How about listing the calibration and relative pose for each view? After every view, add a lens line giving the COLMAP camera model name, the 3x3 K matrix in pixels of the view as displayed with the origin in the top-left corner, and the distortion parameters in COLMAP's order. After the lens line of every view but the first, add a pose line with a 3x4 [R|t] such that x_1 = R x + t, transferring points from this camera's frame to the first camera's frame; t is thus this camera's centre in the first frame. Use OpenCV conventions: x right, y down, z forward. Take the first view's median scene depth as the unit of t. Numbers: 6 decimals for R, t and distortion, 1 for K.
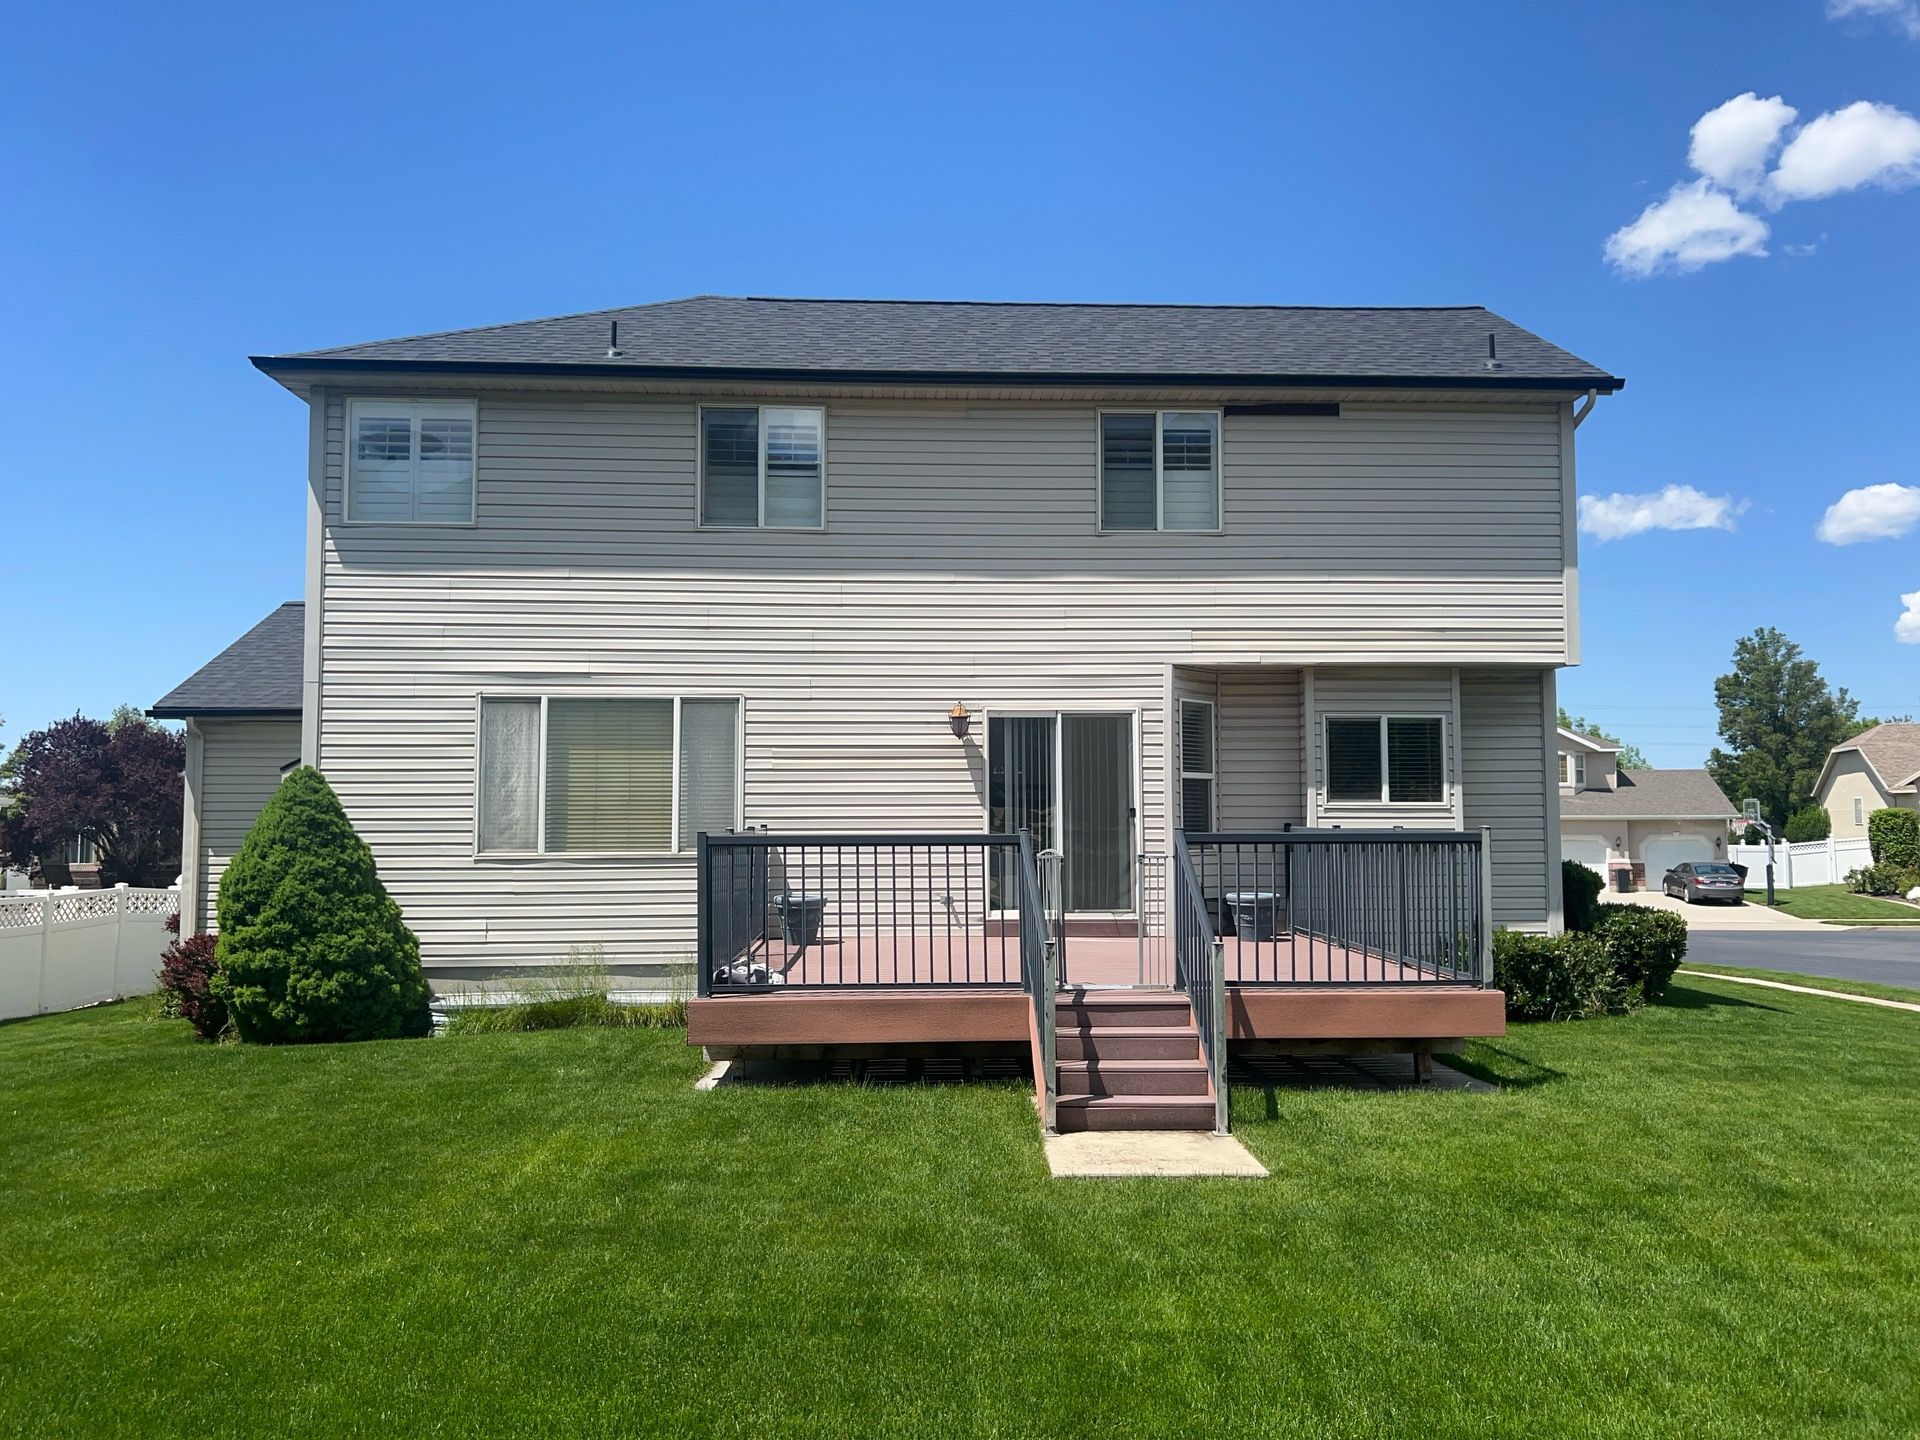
lens RADIAL K [[1472.1, 0, 959.9], [0, 1472.1, 722.6], [0, 0, 1]] dist [0.071990, -0.087232]
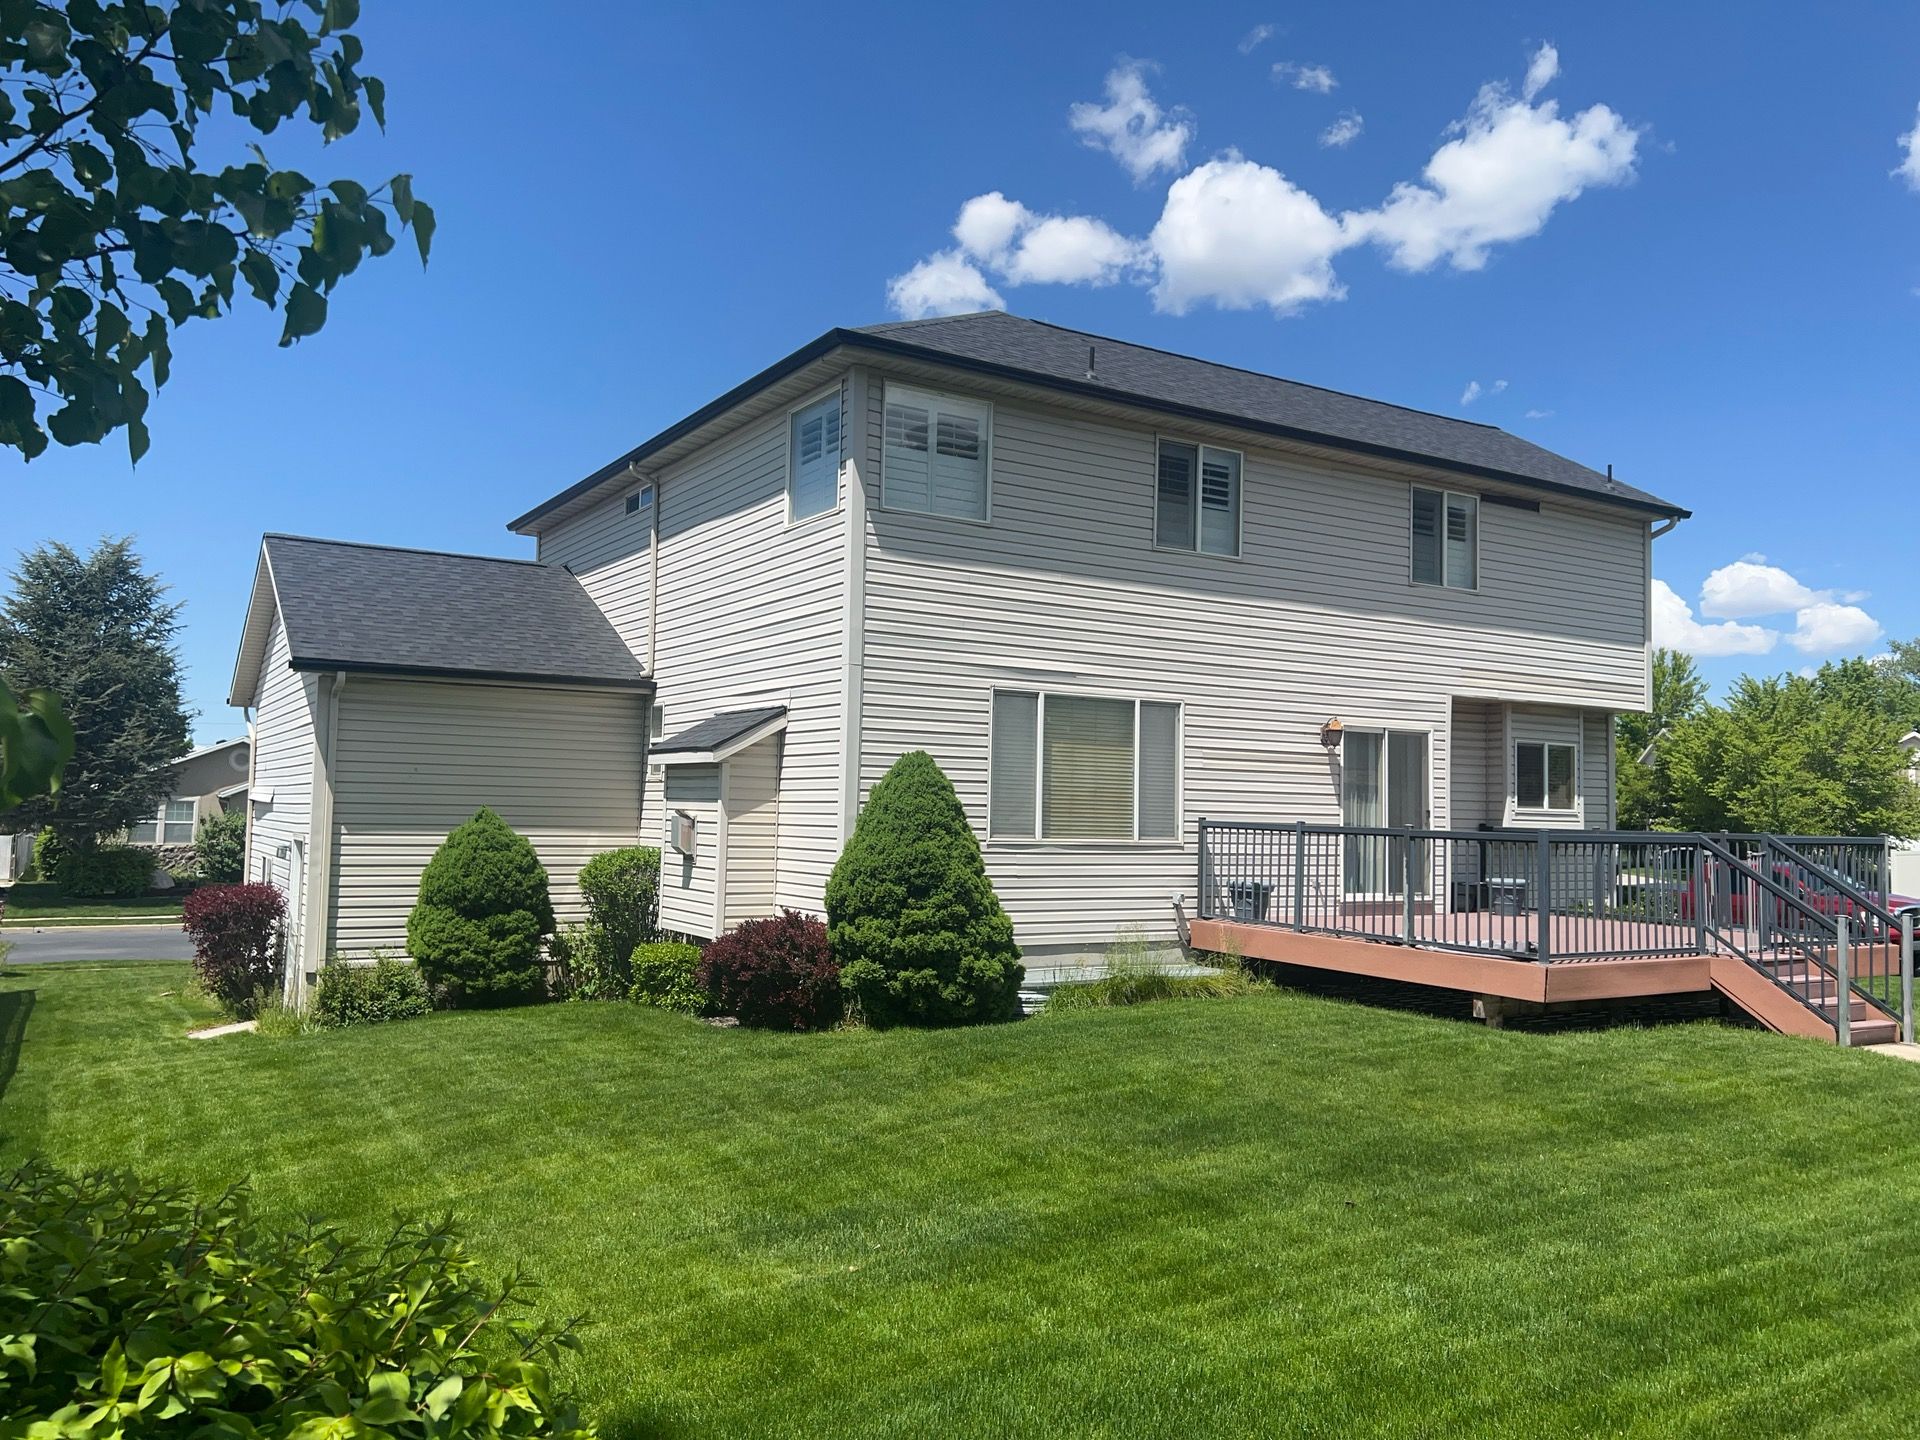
lens RADIAL K [[1472.1, 0, 944.0], [0, 1472.1, 724.6], [0, 0, 1]] dist [0.071990, -0.087232]
pose [[0.874770, 0.049310, 0.482023, -0.829437], [-0.055679, 0.998448, -0.001095, 0.010376], [-0.481329, -0.025881, 0.876158, 0.105413]]
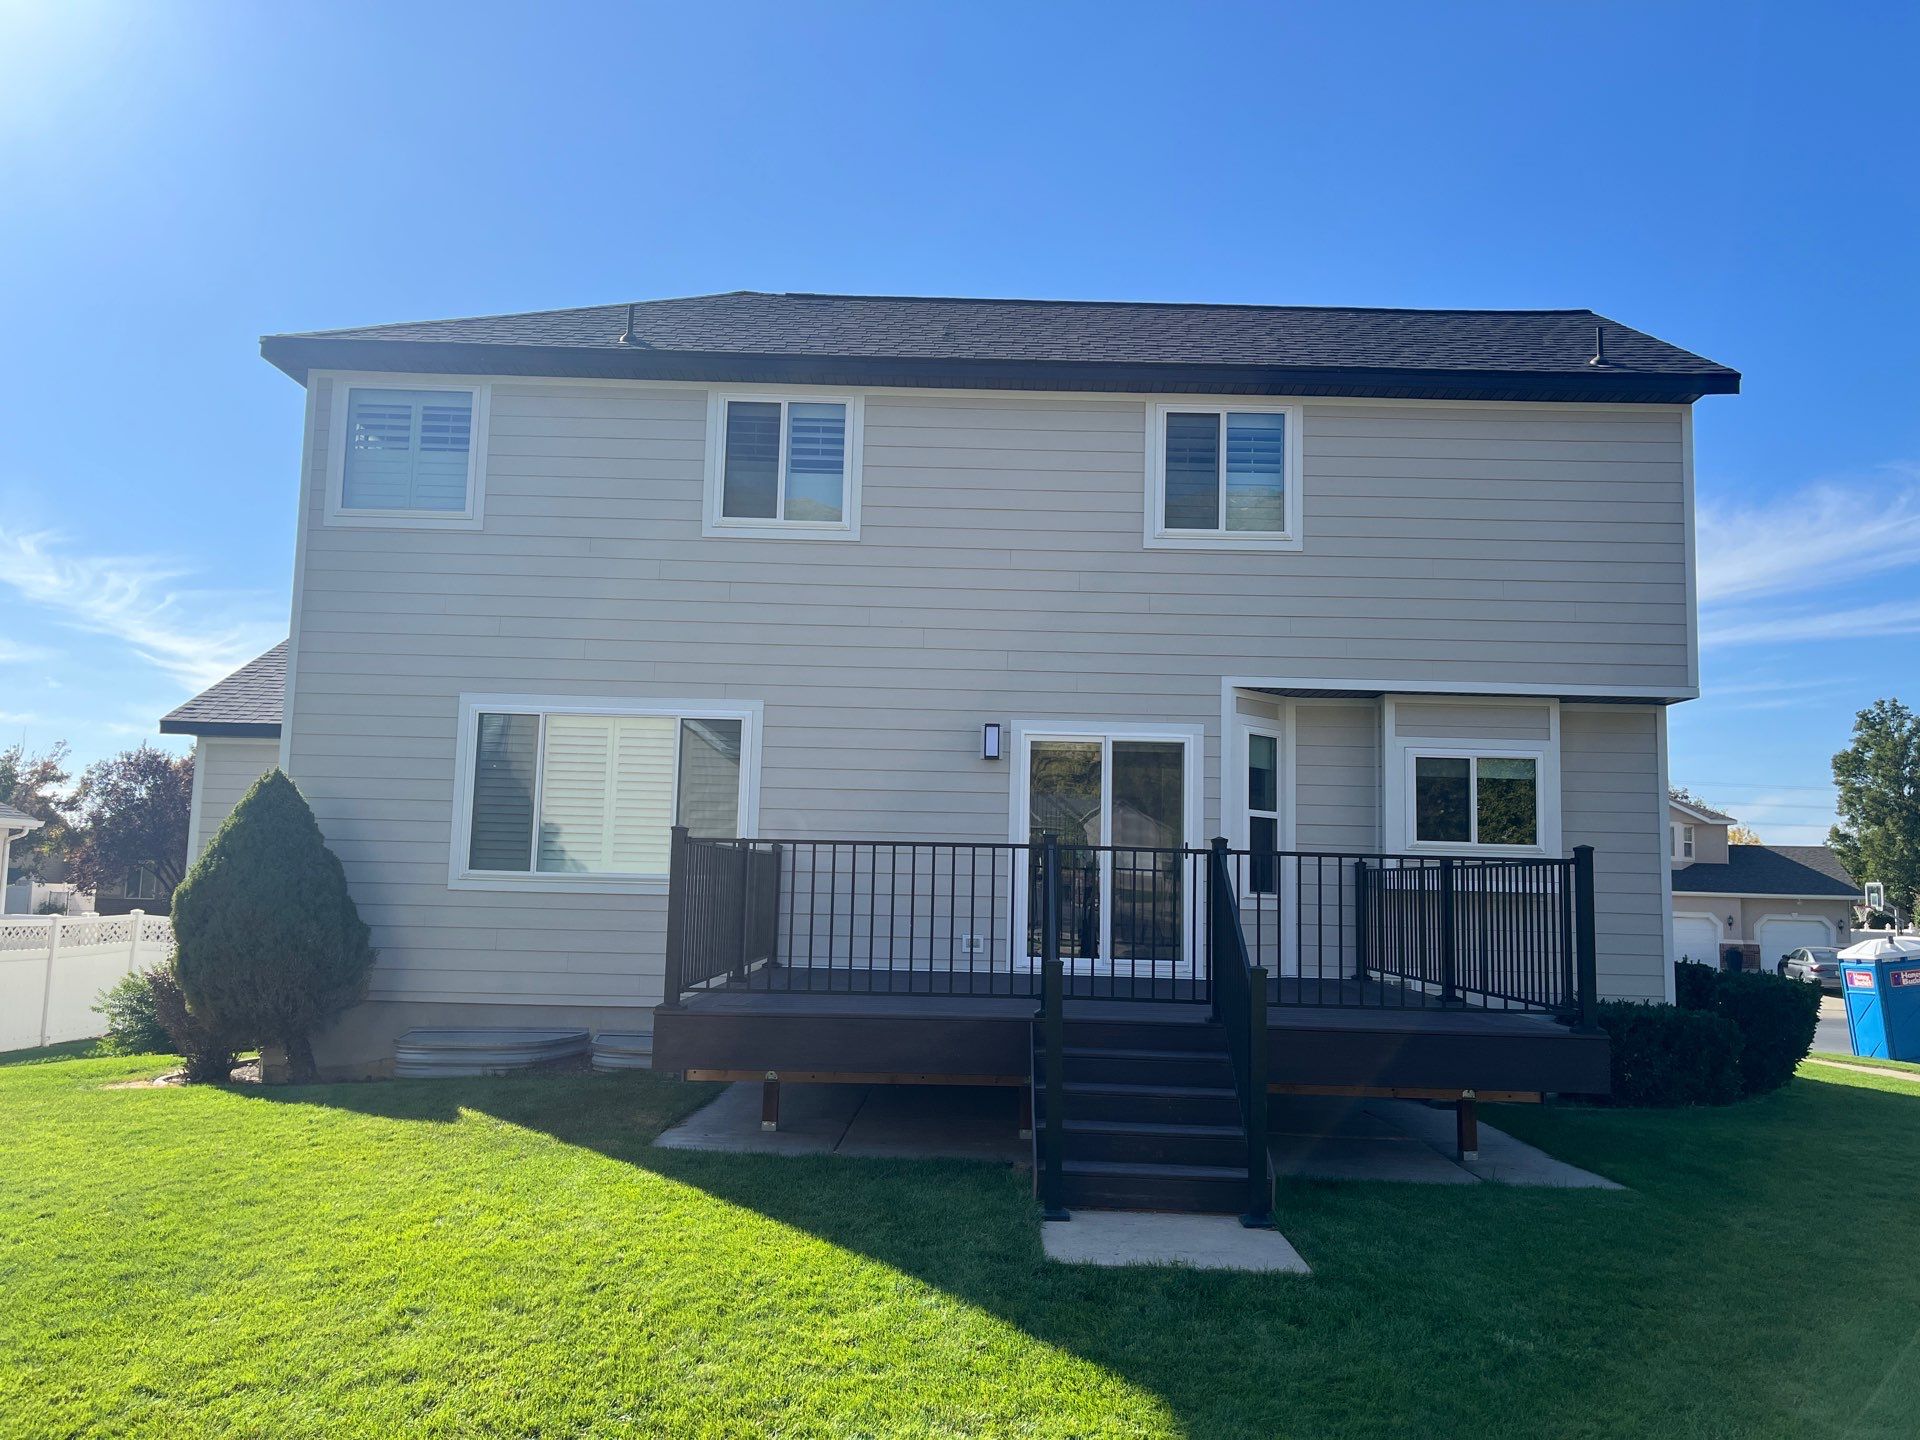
lens RADIAL K [[1472.1, 0, 970.2], [0, 1472.1, 716.6], [0, 0, 1]] dist [0.071990, -0.087232]
pose [[0.998405, 0.025778, -0.050229, 0.029434], [-0.028321, 0.998318, -0.050596, 0.027507], [0.048840, 0.051938, 0.997455, 0.096300]]
